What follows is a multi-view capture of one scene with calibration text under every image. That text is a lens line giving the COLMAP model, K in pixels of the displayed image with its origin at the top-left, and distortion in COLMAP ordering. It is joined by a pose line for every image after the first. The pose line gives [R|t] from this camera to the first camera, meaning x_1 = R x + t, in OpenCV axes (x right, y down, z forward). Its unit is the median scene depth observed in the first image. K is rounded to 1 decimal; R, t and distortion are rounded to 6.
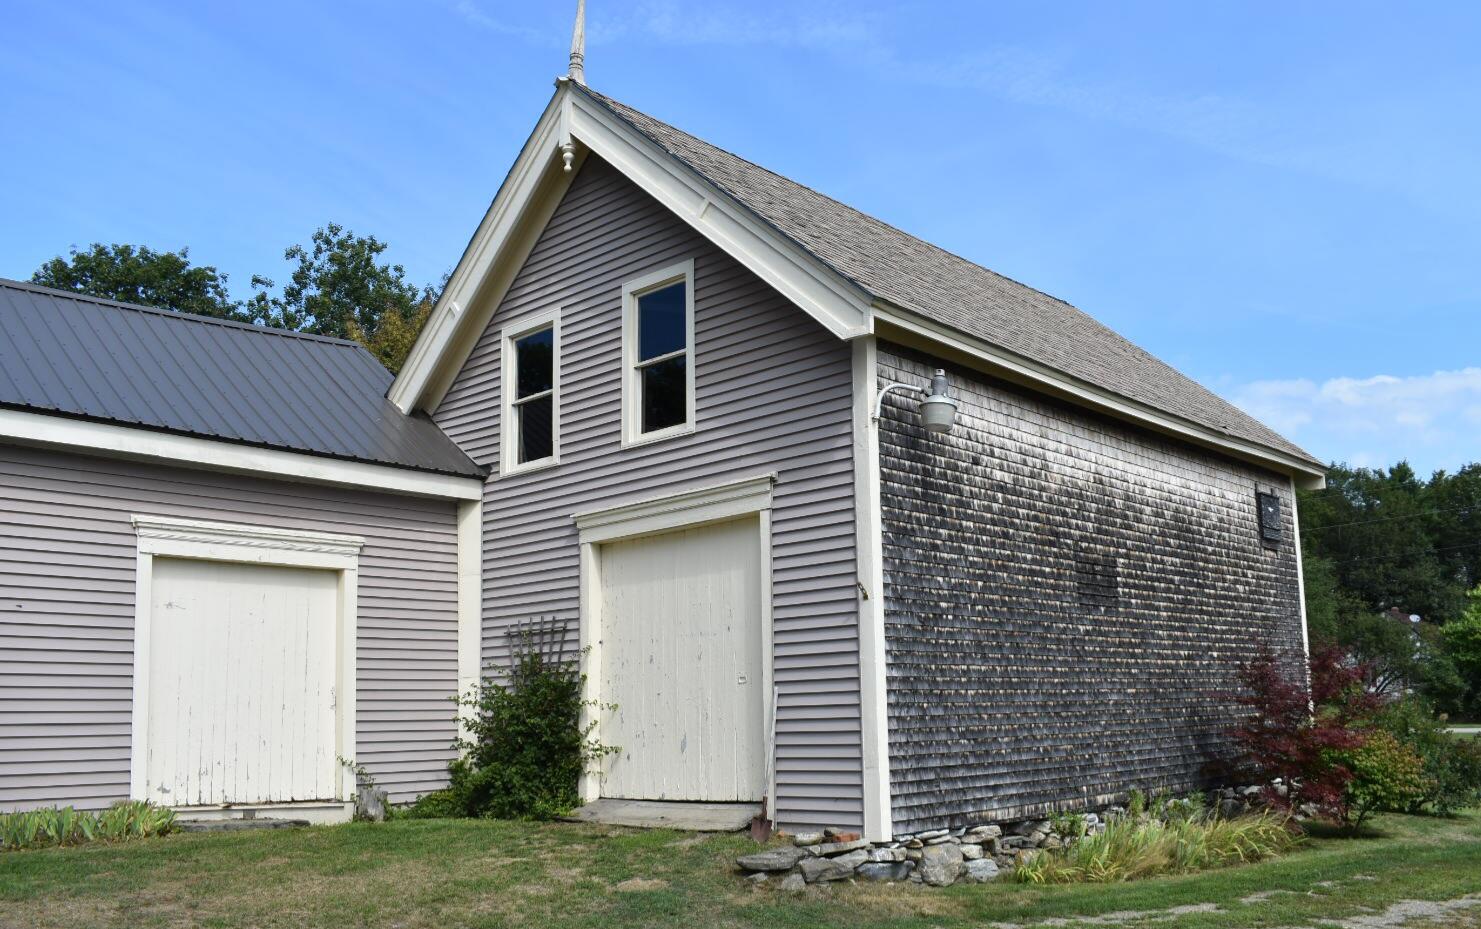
lens RADIAL K [[1261.0, 0, 808.4], [0, 1261.0, 539.8], [0, 0, 1]] dist [-0.091270, 0.010239]
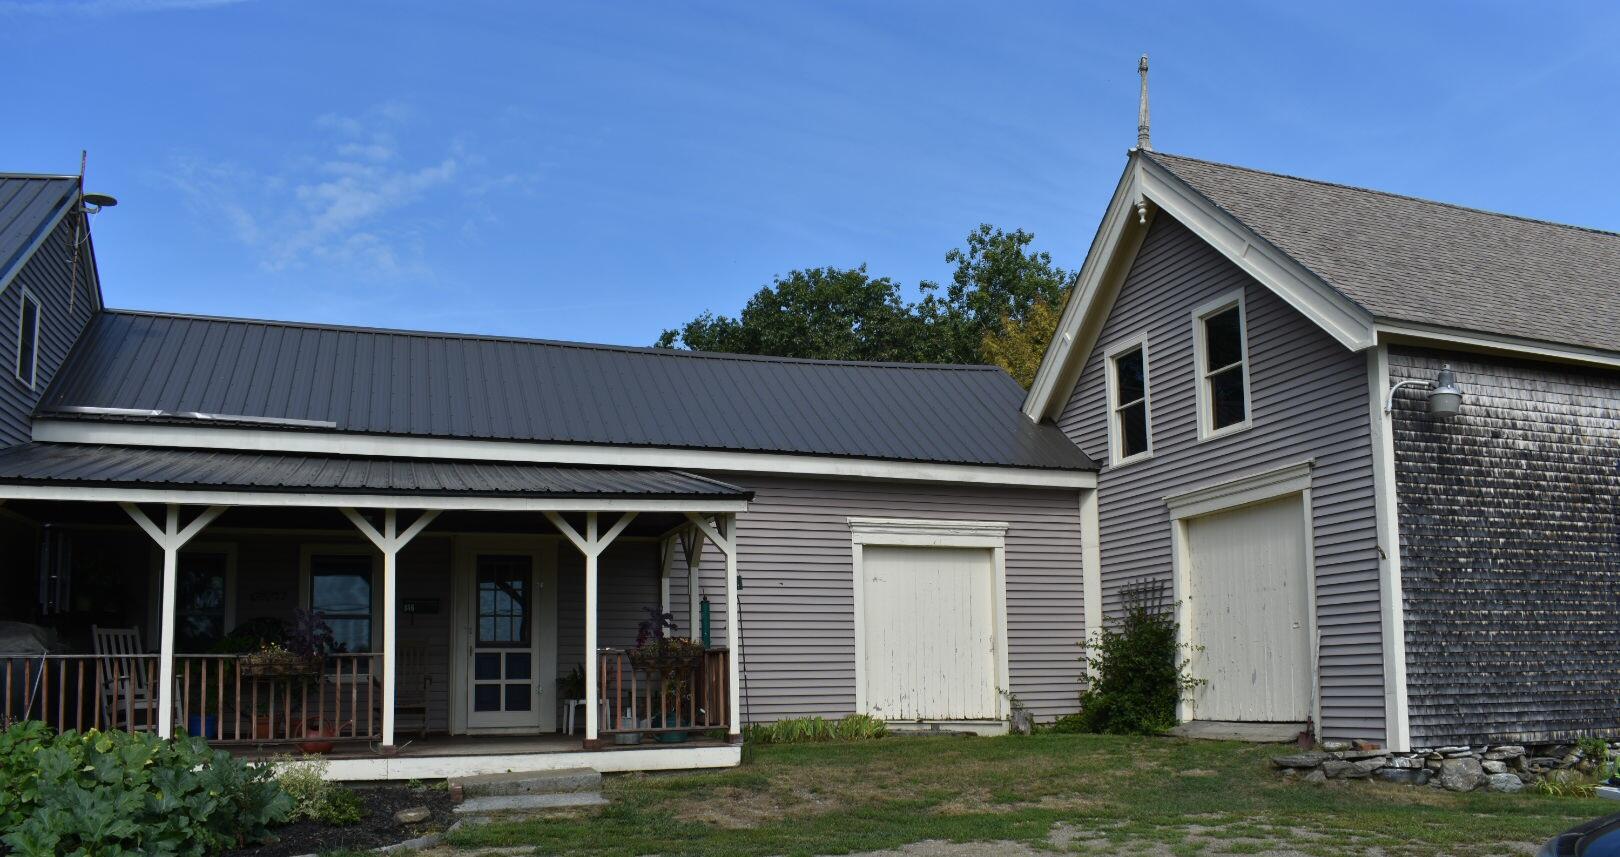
lens RADIAL K [[1259.9, 0, 810.2], [0, 1259.9, 537.4], [0, 0, 1]] dist [-0.086388, 0.004422]
pose [[0.864523, -0.042516, -0.500792, 0.142676], [0.059329, 0.998082, 0.017686, -0.024548], [0.499080, -0.045001, 0.865387, -0.287003]]
